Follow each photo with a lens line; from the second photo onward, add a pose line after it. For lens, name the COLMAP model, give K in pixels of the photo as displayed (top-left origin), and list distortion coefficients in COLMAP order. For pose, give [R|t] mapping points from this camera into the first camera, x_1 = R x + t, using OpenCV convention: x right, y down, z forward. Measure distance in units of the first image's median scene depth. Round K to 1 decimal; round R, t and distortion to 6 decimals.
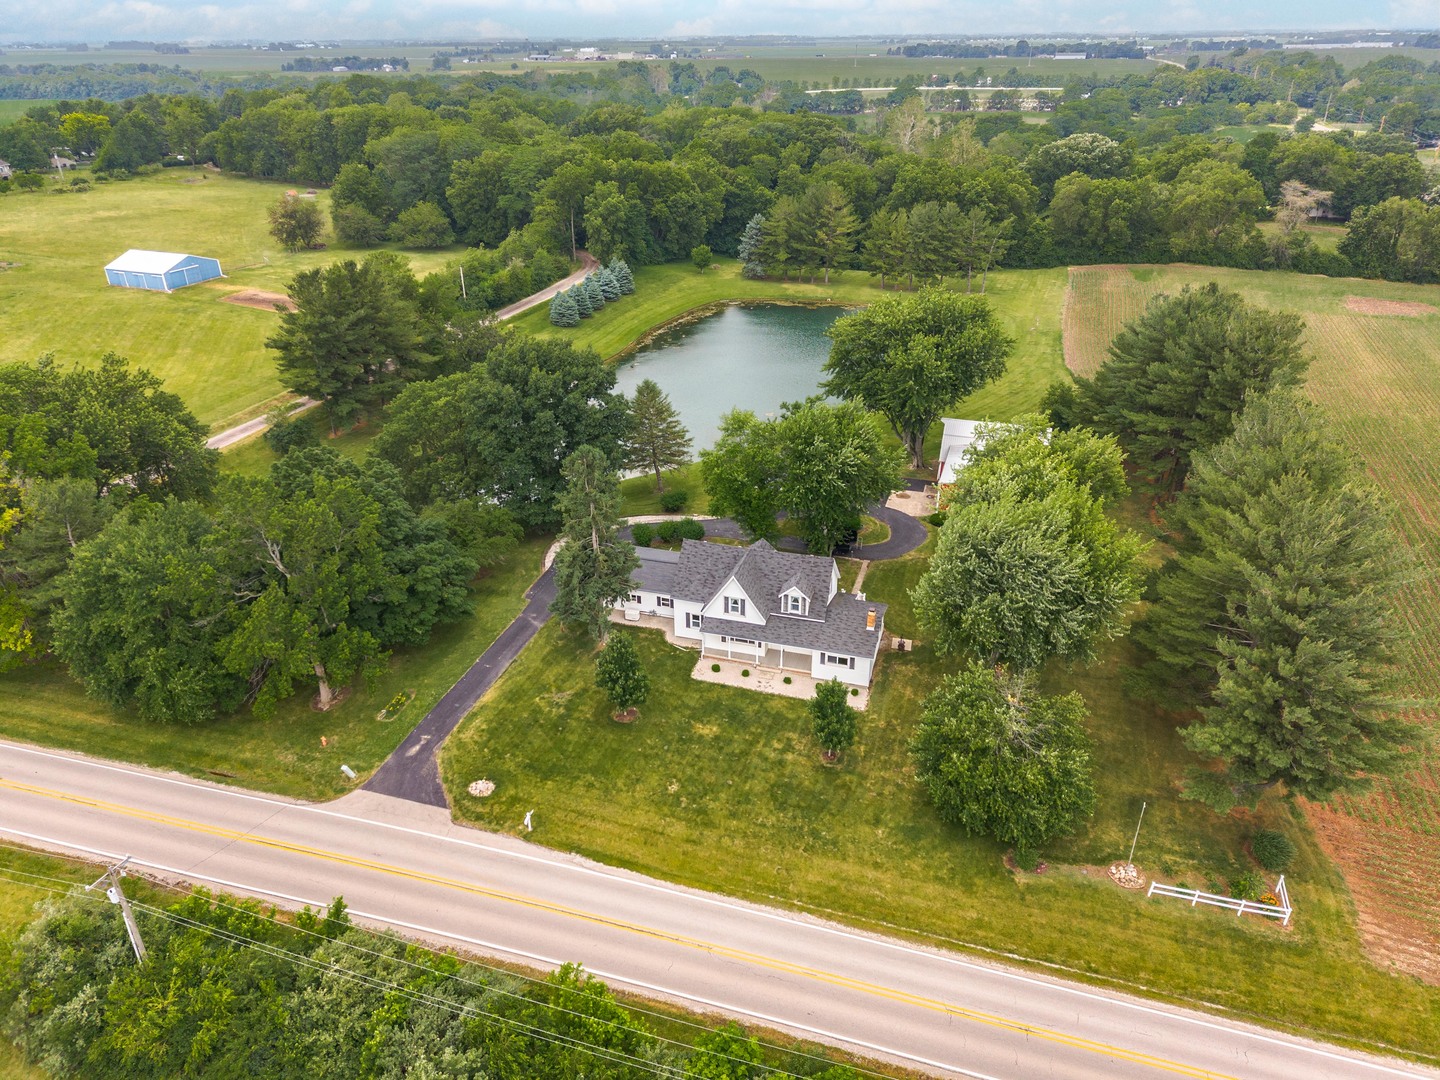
lens RADIAL K [[963.7, 0, 721.2], [0, 963.7, 544.1], [0, 0, 1]] dist [0.047813, -0.058100]
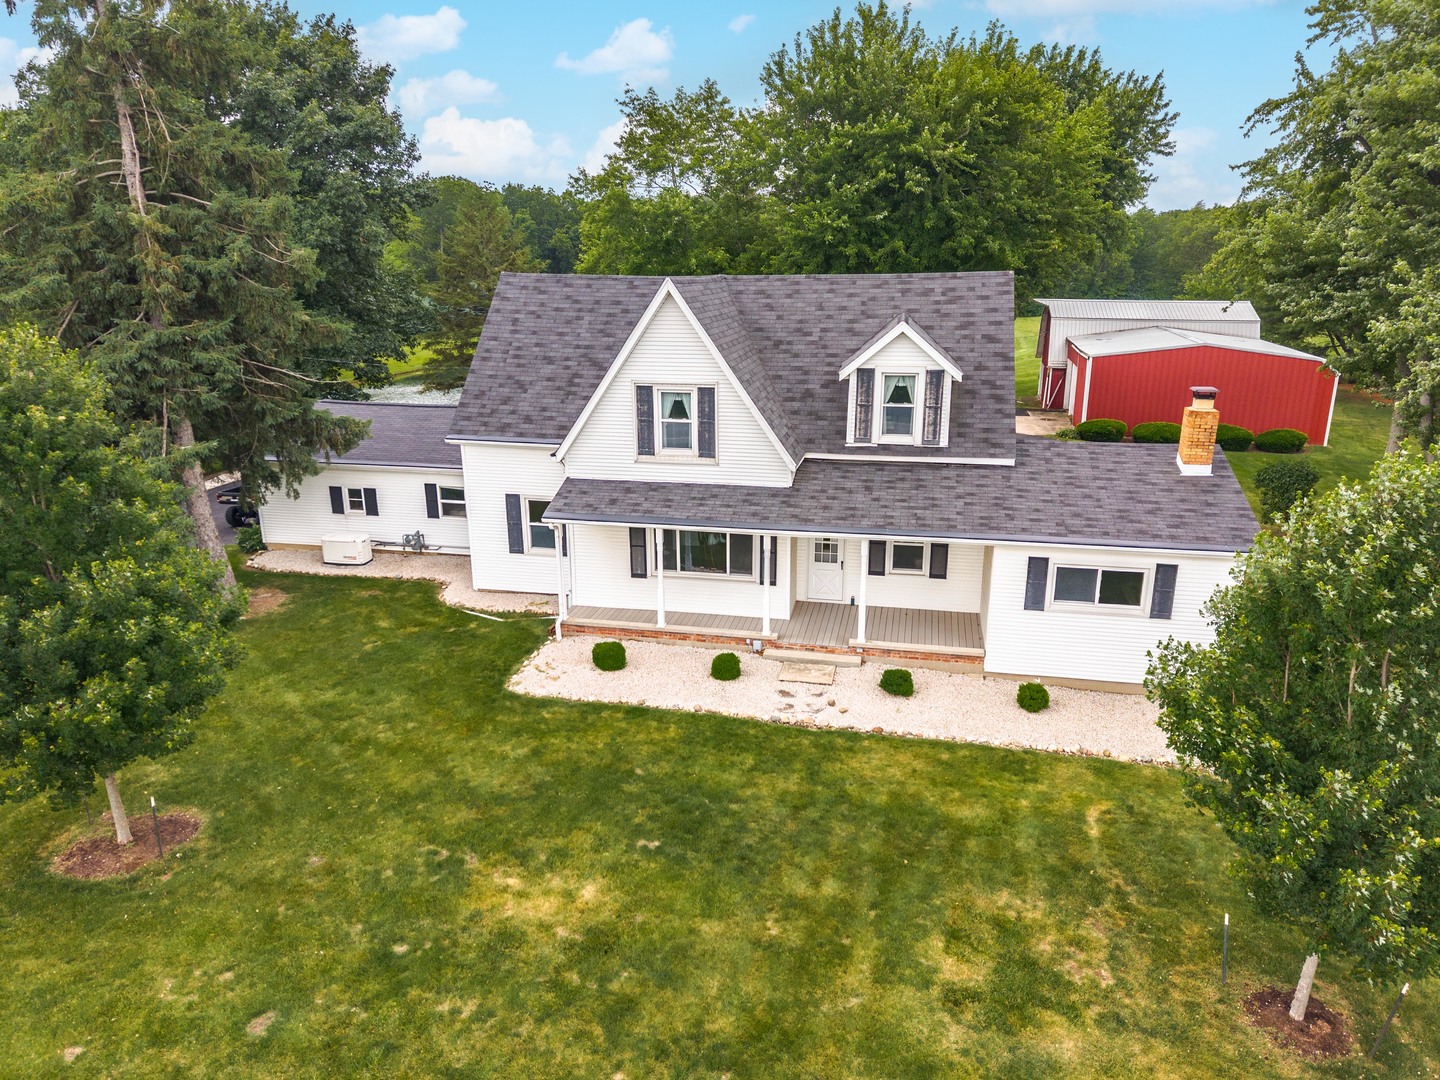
lens RADIAL K [[977.2, 0, 720.0], [0, 977.2, 540.0], [0, 0, 1]] dist [0.005384, -0.005757]
pose [[0.996723, -0.021502, 0.077978, 0.004832], [0.036482, 0.979901, -0.196119, 0.155371], [-0.072193, 0.198321, 0.977475, 0.764045]]
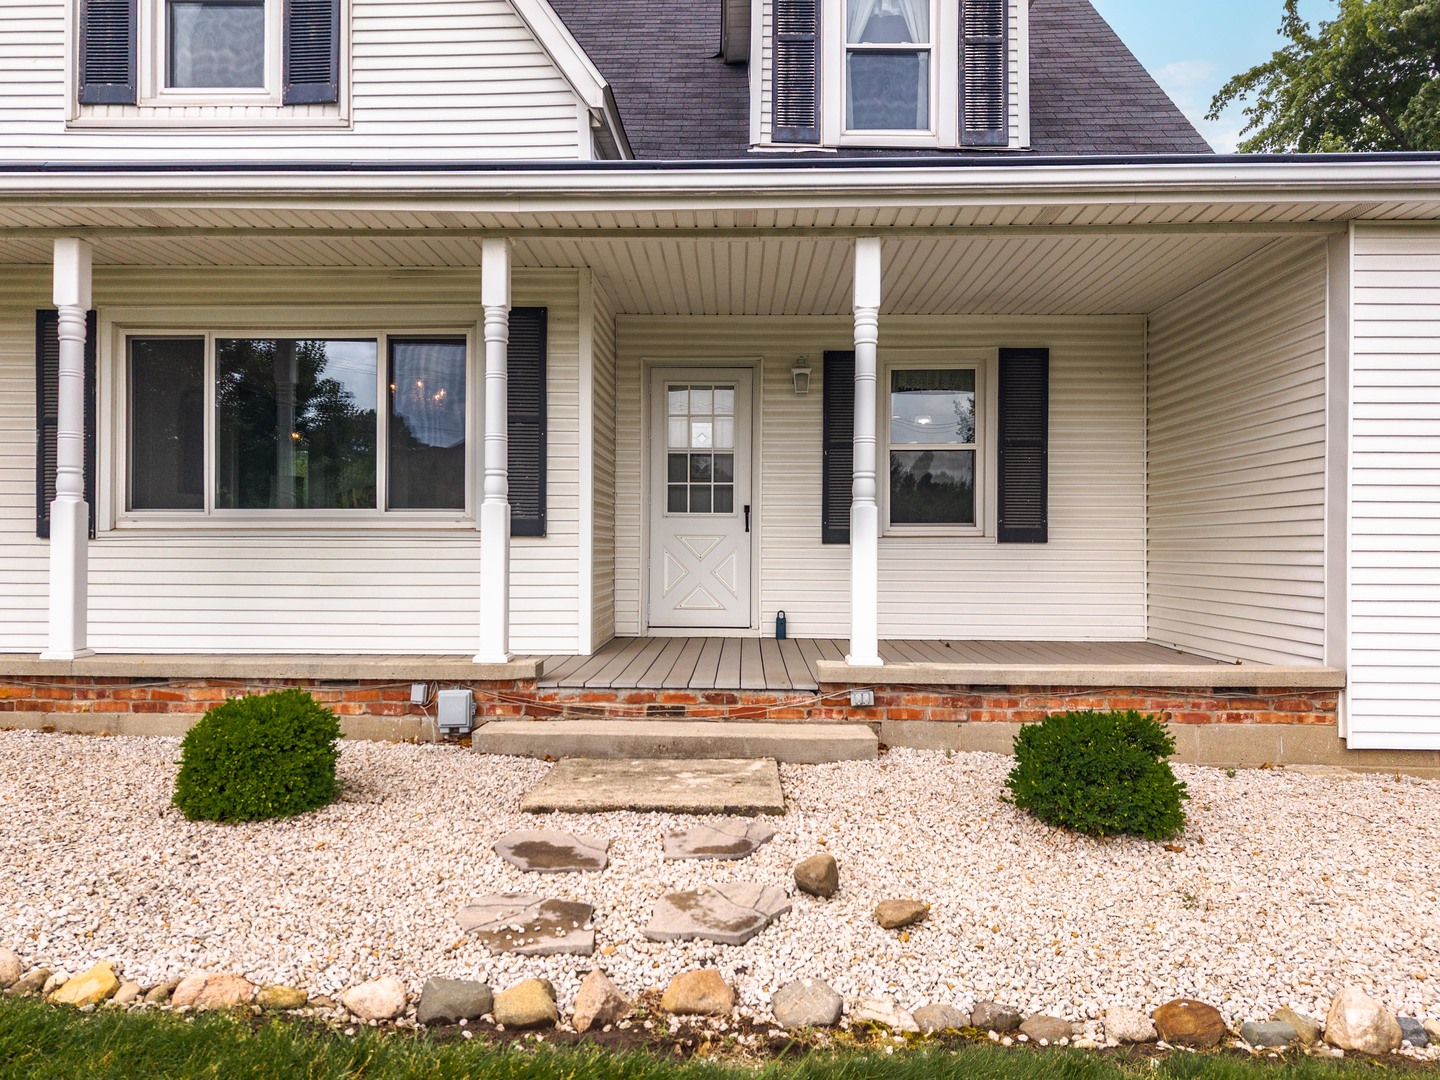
lens RADIAL K [[977.6, 0, 721.3], [0, 977.6, 537.0], [0, 0, 1]] dist [0.007325, -0.004668]
pose [[0.965212, 0.013641, 0.261112, 0.036132], [0.113027, 0.878746, -0.463715, 0.154339], [-0.235777, 0.477095, 0.846634, 0.969781]]
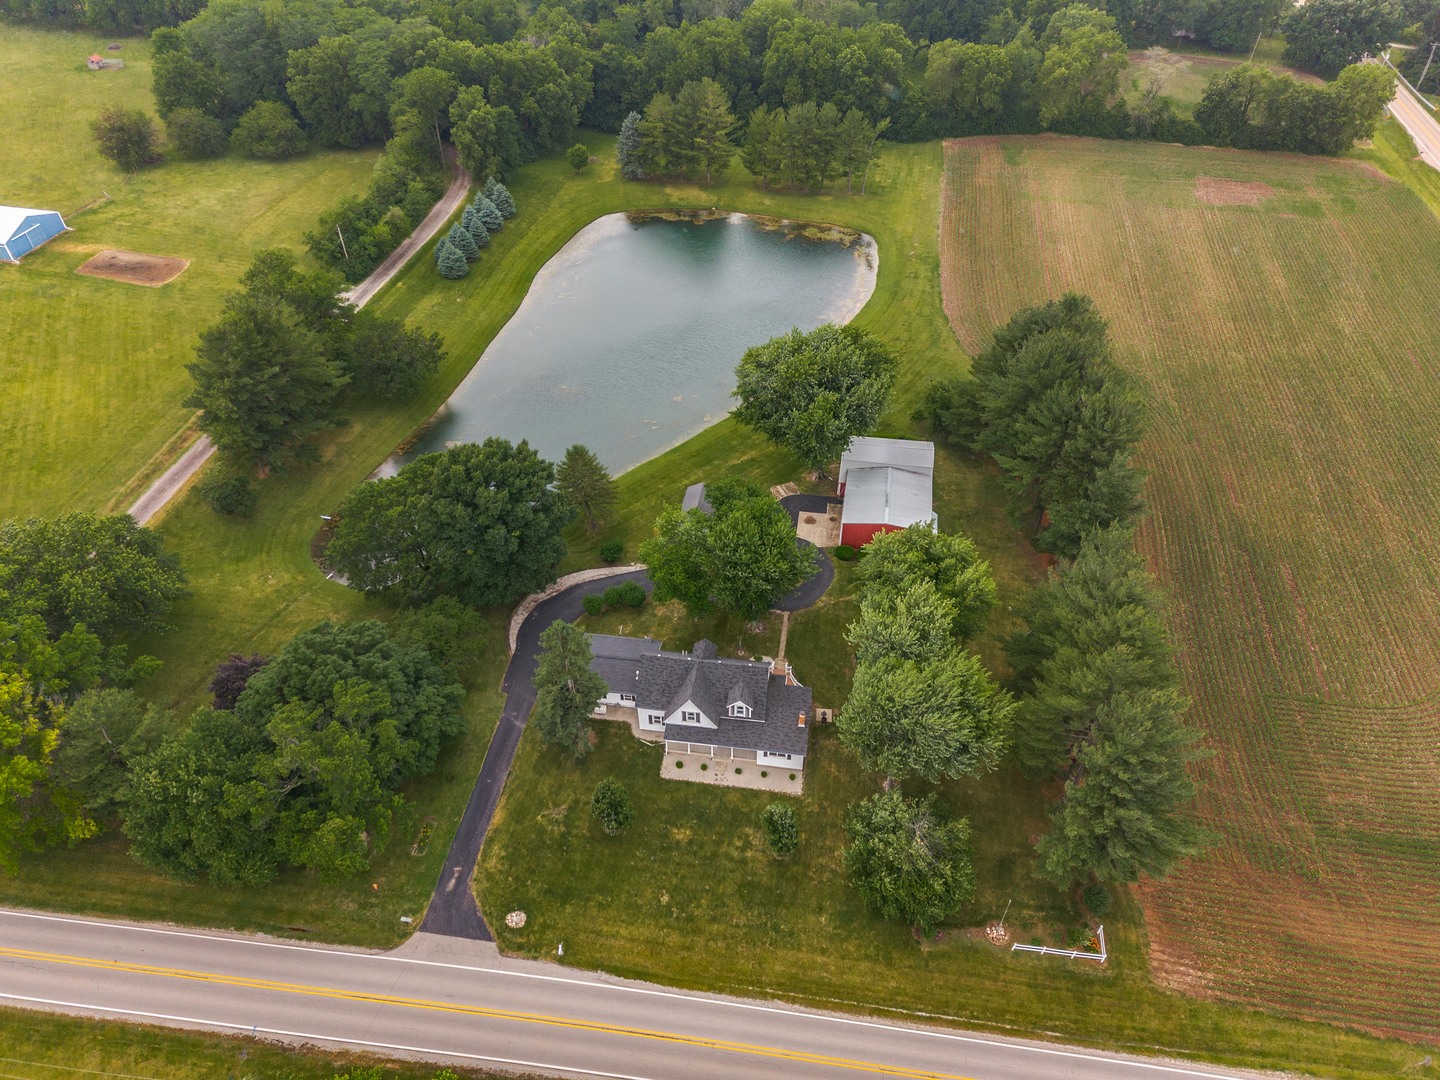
lens RADIAL K [[969.9, 0, 720.0], [0, 969.9, 540.0], [0, 0, 1]] dist [0.031394, -0.032051]
pose [[0.989481, -0.097529, 0.106840, -0.060427], [0.067573, 0.964643, 0.254752, -0.476530], [-0.127909, -0.244853, 0.961086, -0.133131]]
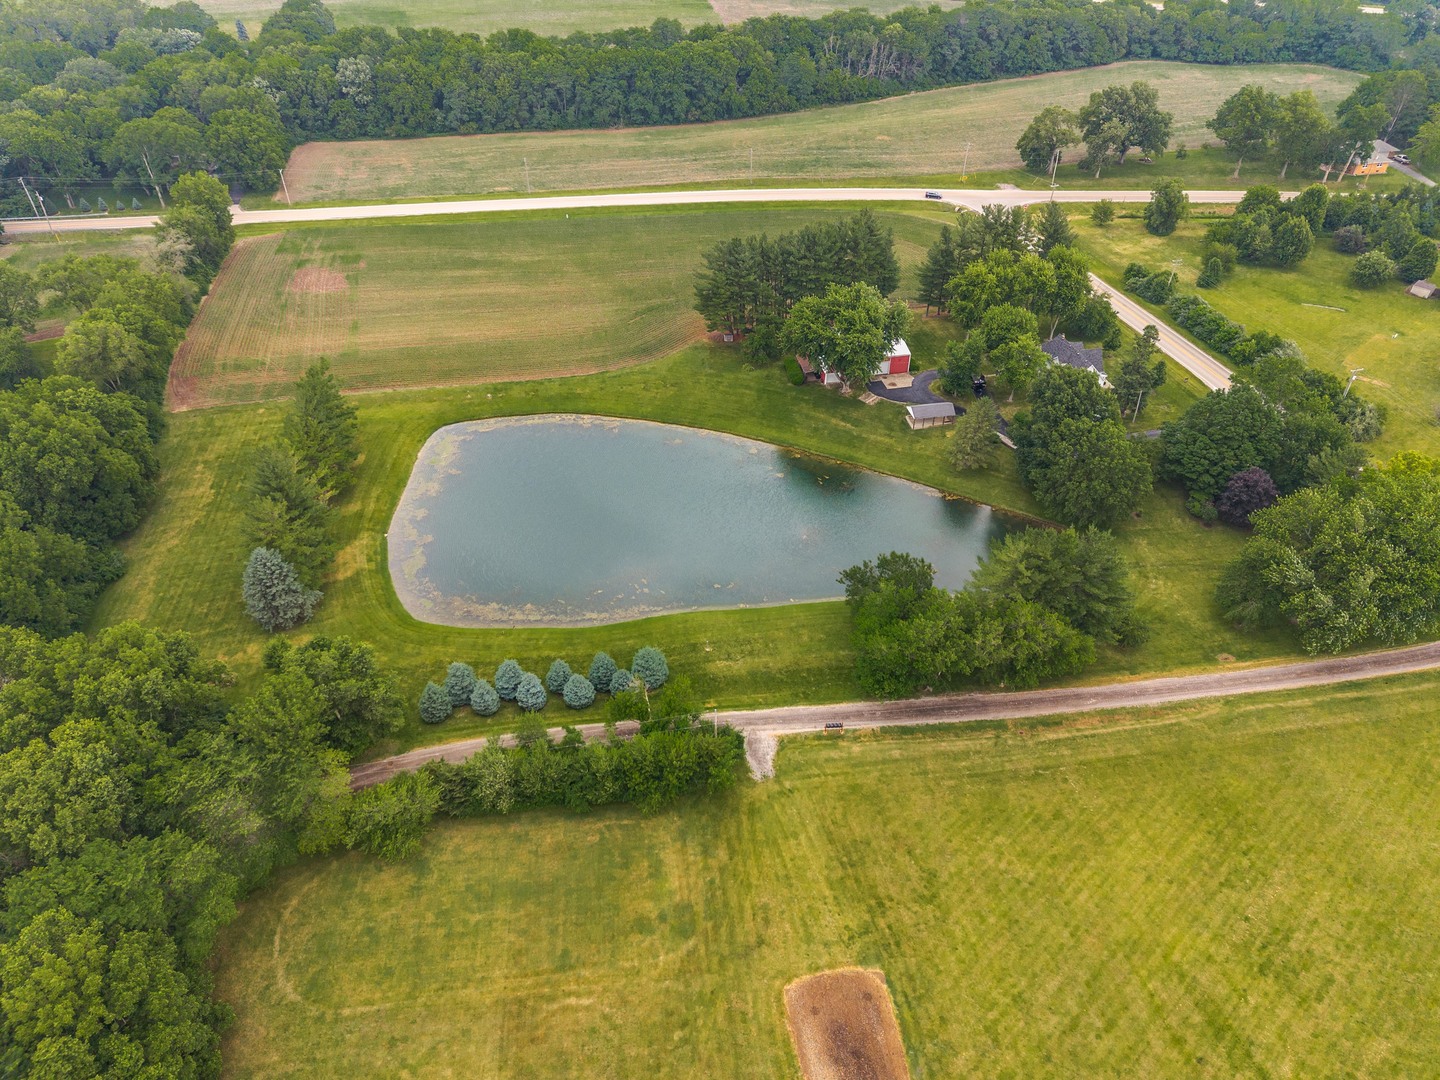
lens RADIAL K [[963.7, 0, 721.2], [0, 963.7, 544.1], [0, 0, 1]] dist [0.047813, -0.058100]
pose [[-0.474785, -0.550096, 0.687003, -1.520814], [0.408342, 0.553803, 0.725644, -1.903938], [-0.779638, 0.625057, -0.038310, 2.185439]]
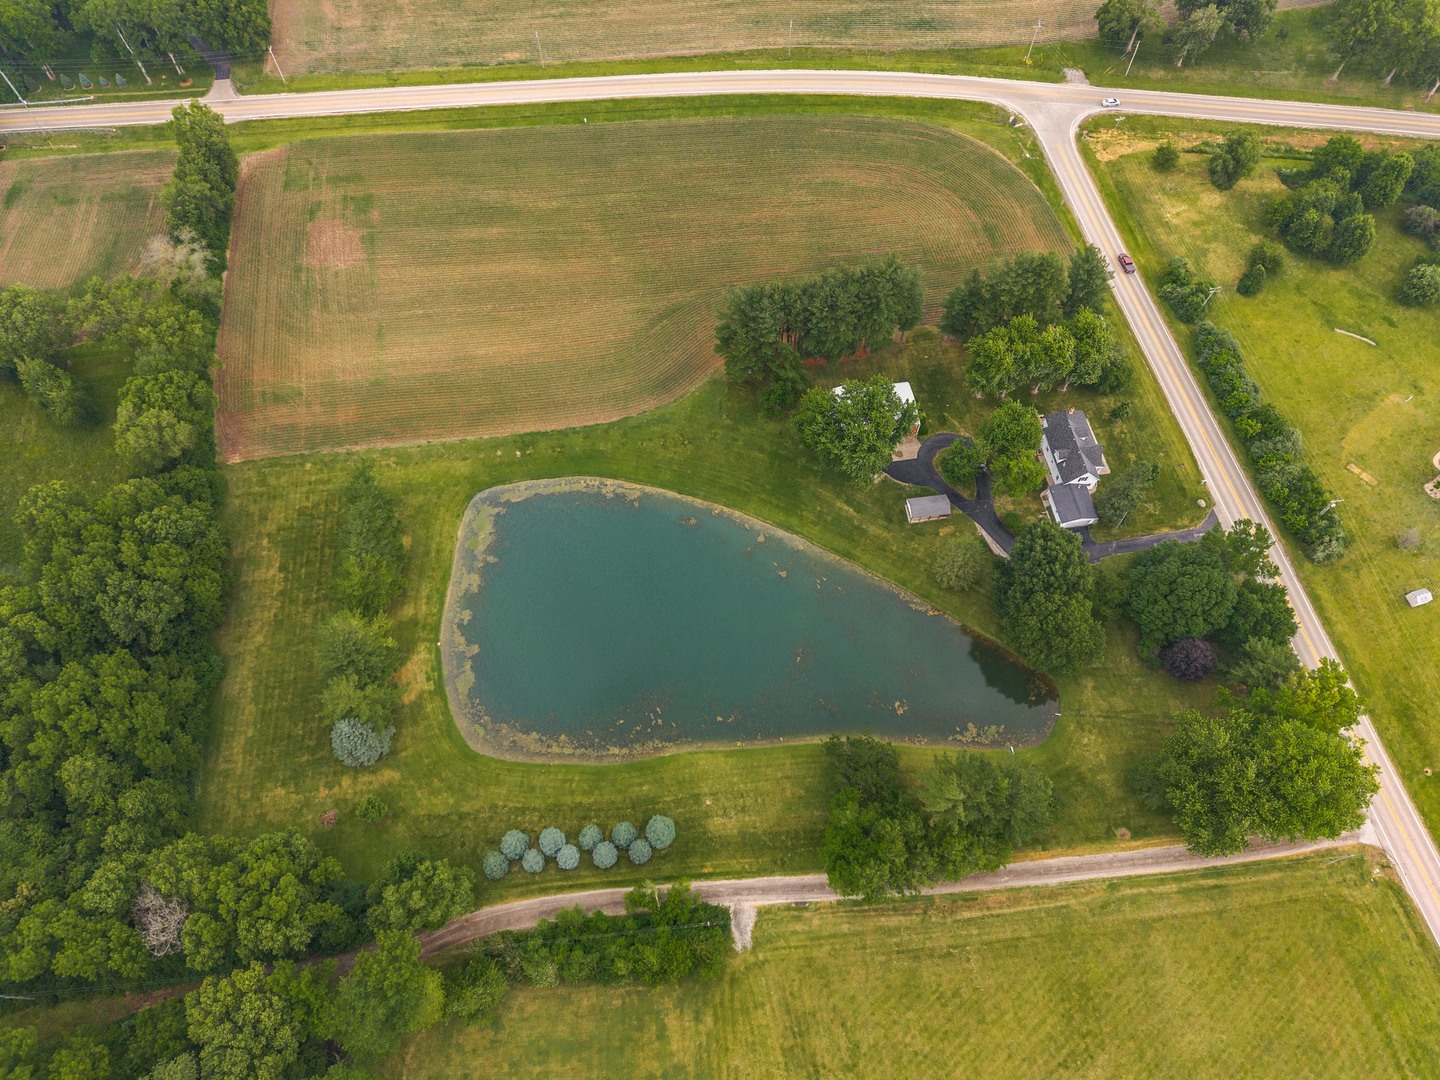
lens RADIAL K [[963.7, 0, 721.2], [0, 963.7, 544.1], [0, 0, 1]] dist [0.047813, -0.058100]
pose [[-0.431824, -0.800883, 0.414867, -0.835939], [0.413839, 0.232762, 0.880090, -2.612169], [-0.801415, 0.551732, 0.230925, 1.374290]]
